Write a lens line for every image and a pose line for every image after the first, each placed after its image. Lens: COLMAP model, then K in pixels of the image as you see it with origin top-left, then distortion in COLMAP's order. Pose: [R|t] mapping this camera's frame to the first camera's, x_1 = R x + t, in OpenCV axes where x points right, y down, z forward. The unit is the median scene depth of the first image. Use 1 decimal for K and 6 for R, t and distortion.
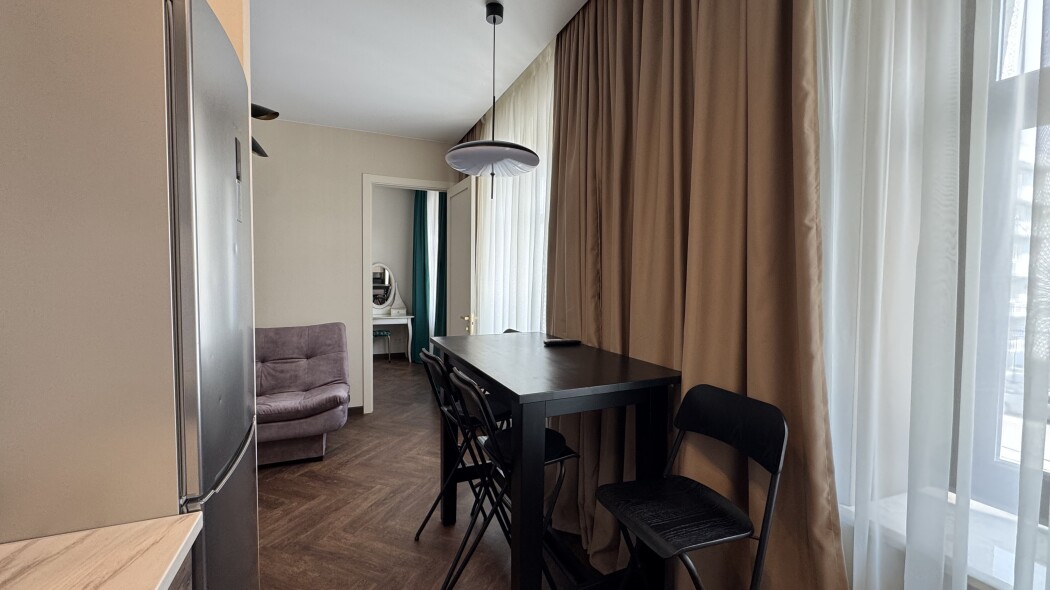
lens RADIAL K [[419.3, 0, 524.6], [0, 419.3, 292.6], [0, 0, 1]] dist [-0.000507, 0.000370]
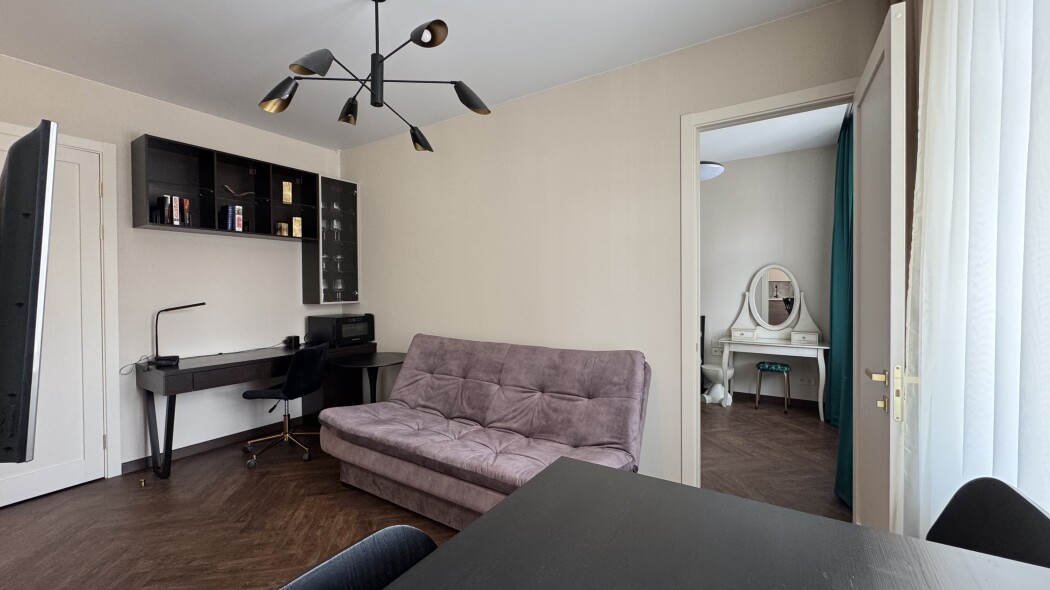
lens RADIAL K [[419.3, 0, 524.6], [0, 419.3, 292.6], [0, 0, 1]] dist [-0.000507, 0.000370]
pose [[0.547009, -0.004622, -0.837114, 0.009431], [-0.021337, 0.999583, -0.019462, -0.002910], [0.836855, 0.028507, 0.546682, 0.531570]]
